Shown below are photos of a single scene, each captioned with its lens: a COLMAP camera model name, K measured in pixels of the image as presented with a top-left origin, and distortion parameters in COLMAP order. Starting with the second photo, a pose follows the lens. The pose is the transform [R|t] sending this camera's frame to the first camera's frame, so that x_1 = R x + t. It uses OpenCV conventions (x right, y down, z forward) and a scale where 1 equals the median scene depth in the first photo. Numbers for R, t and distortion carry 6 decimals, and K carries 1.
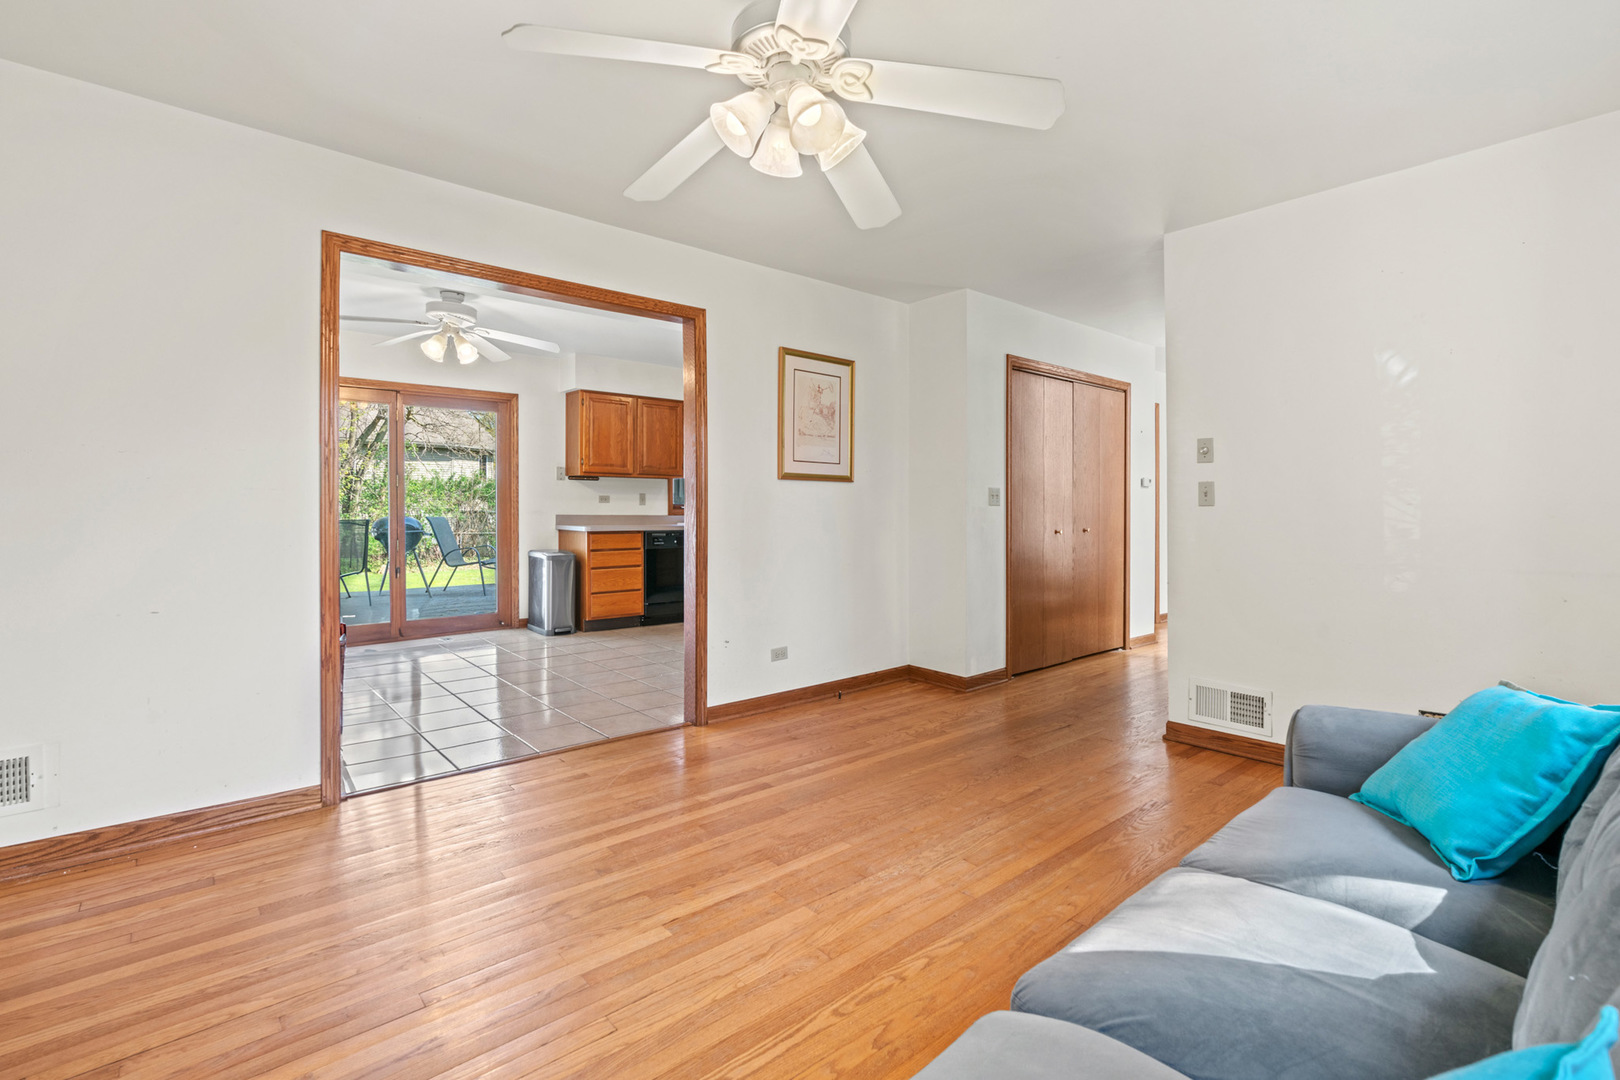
lens RADIAL K [[739.8, 0, 822.2], [0, 739.8, 516.3], [0, 0, 1]] dist [-0.003955, 0.001739]
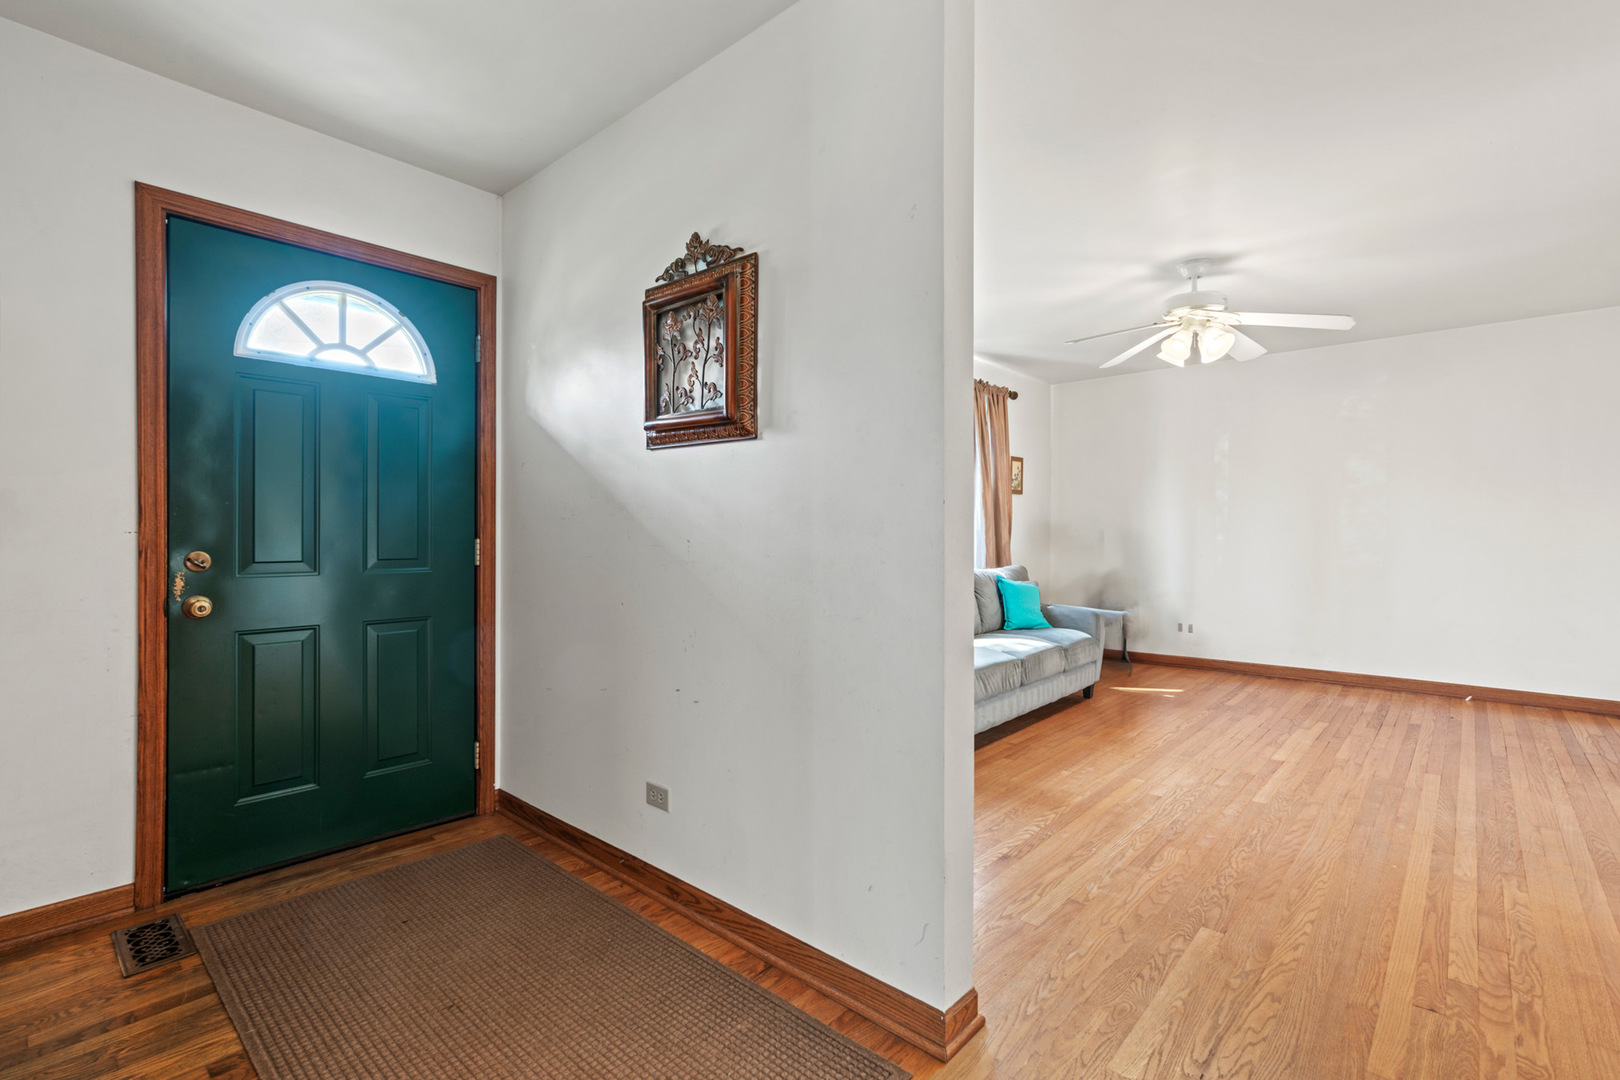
lens RADIAL K [[734.2, 0, 813.7], [0, 734.2, 553.3], [0, 0, 1]] dist [-0.013504, 0.006042]
pose [[-0.994012, -0.000611, -0.109265, 0.329699], [-0.004634, 0.999320, 0.036570, -0.006306], [0.109169, 0.036858, -0.993340, 0.766546]]
